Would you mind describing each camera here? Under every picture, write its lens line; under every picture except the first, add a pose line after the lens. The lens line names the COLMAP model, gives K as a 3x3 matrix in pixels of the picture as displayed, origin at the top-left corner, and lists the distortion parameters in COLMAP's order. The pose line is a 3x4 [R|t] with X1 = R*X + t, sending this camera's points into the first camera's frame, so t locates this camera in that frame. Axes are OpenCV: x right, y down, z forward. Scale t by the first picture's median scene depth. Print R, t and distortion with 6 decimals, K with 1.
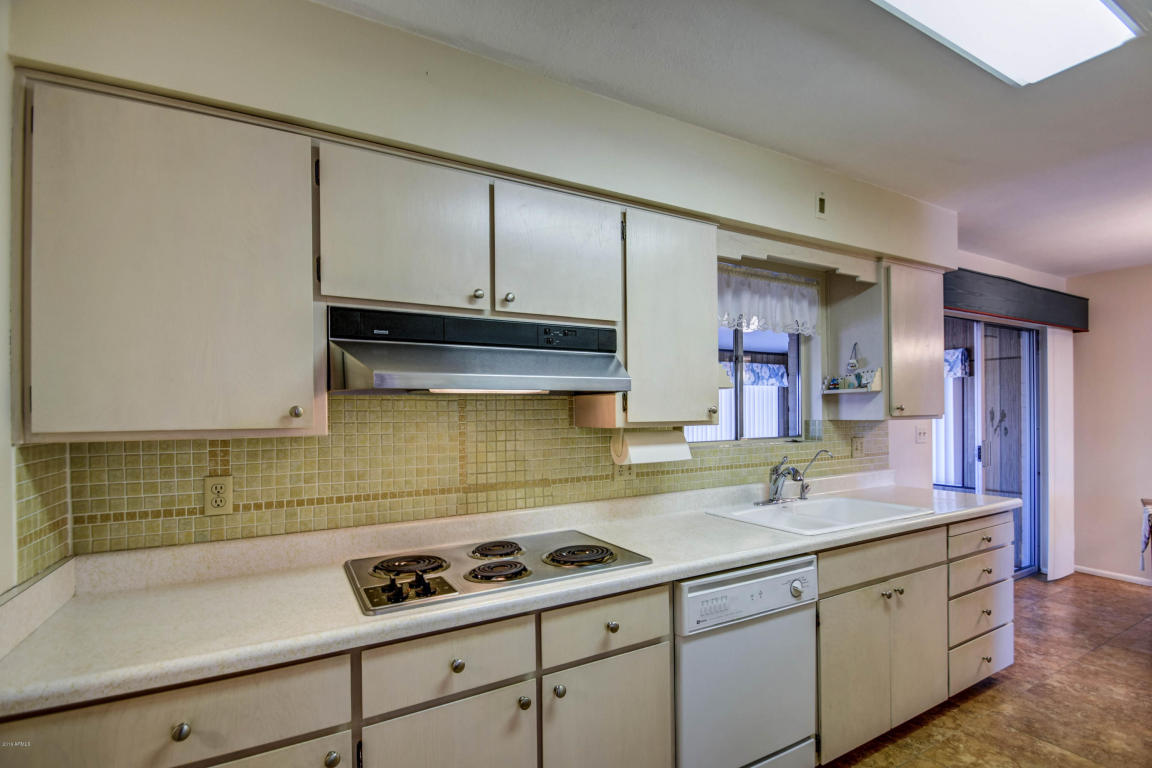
lens RADIAL K [[523.2, 0, 576.5], [0, 523.2, 411.1], [0, 0, 1]] dist [0.012870, -0.017106]
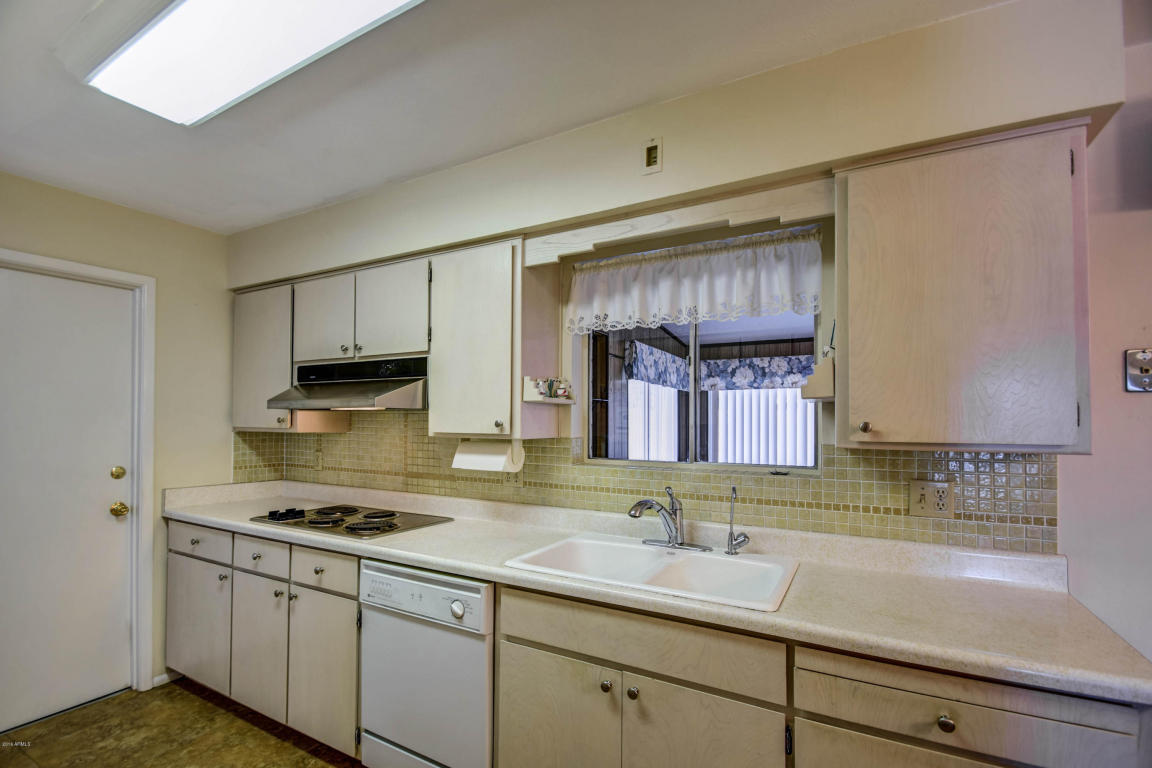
lens RADIAL K [[523.2, 0, 576.5], [0, 523.2, 411.1], [0, 0, 1]] dist [0.012870, -0.017106]
pose [[0.526829, 0.000941, -0.849971, 1.239464], [-0.009256, 0.999946, -0.004630, -0.024850], [0.849921, 0.010306, 0.526810, 0.609683]]
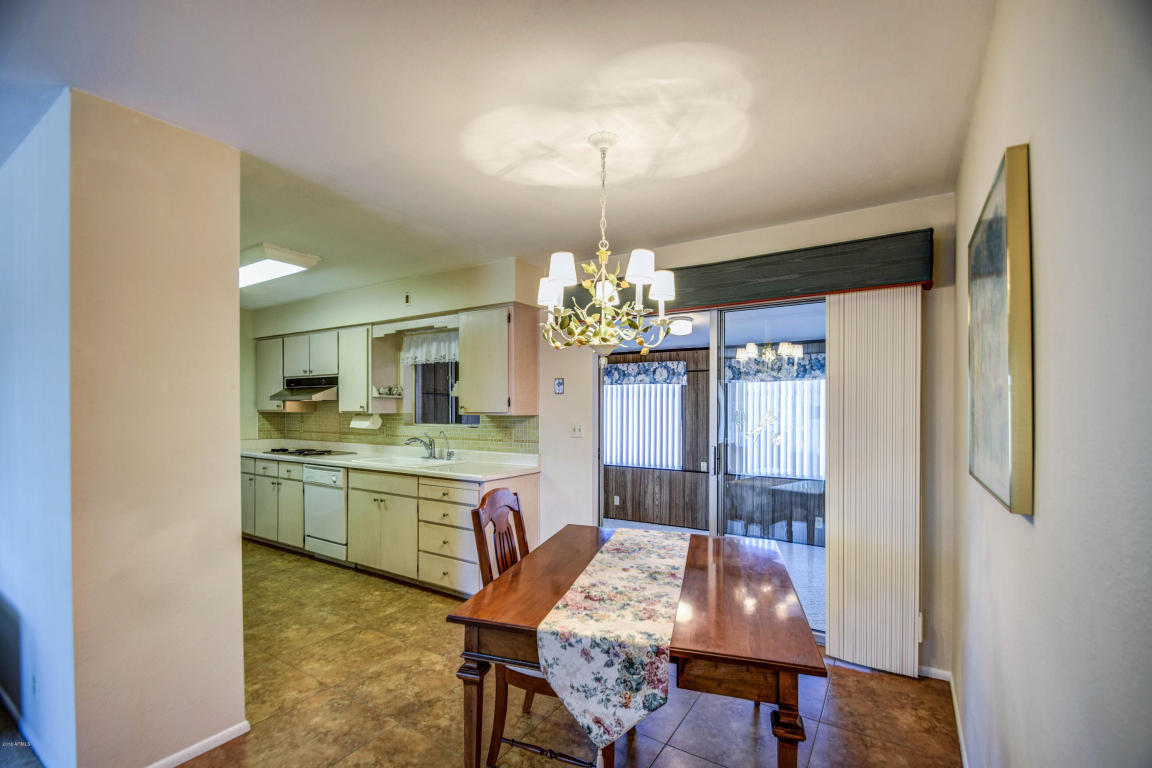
lens RADIAL K [[506.1, 0, 580.6], [0, 506.1, 411.9], [0, 0, 1]] dist [0.000462, -0.000021]
pose [[0.479983, 0.019212, -0.877067, 2.802083], [-0.007207, 0.999813, 0.017957, -0.028398], [0.877248, -0.002298, 0.480032, 0.794376]]
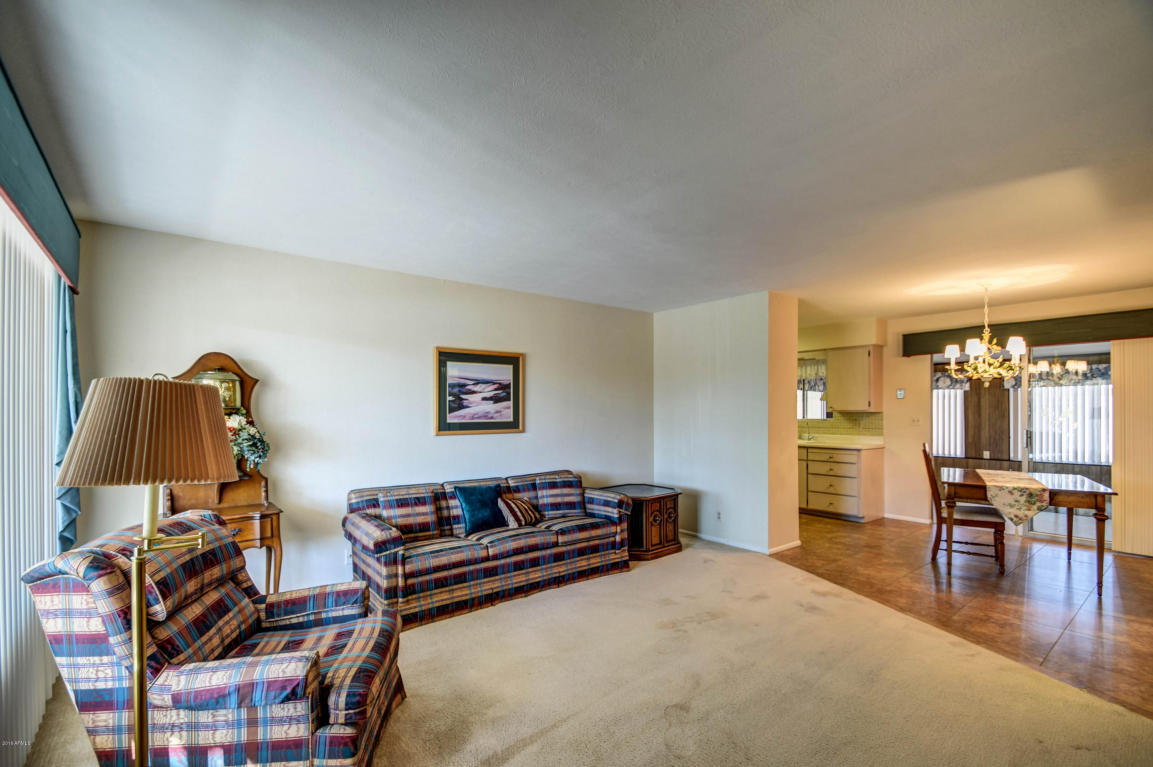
lens RADIAL K [[523.7, 0, 577.0], [0, 523.7, 410.7], [0, 0, 1]] dist [0.012870, -0.017106]
pose [[0.168437, 0.010532, -0.985656, 3.912059], [-0.004123, 0.999942, 0.009980, -0.011435], [0.985704, 0.002383, 0.168471, -0.859921]]
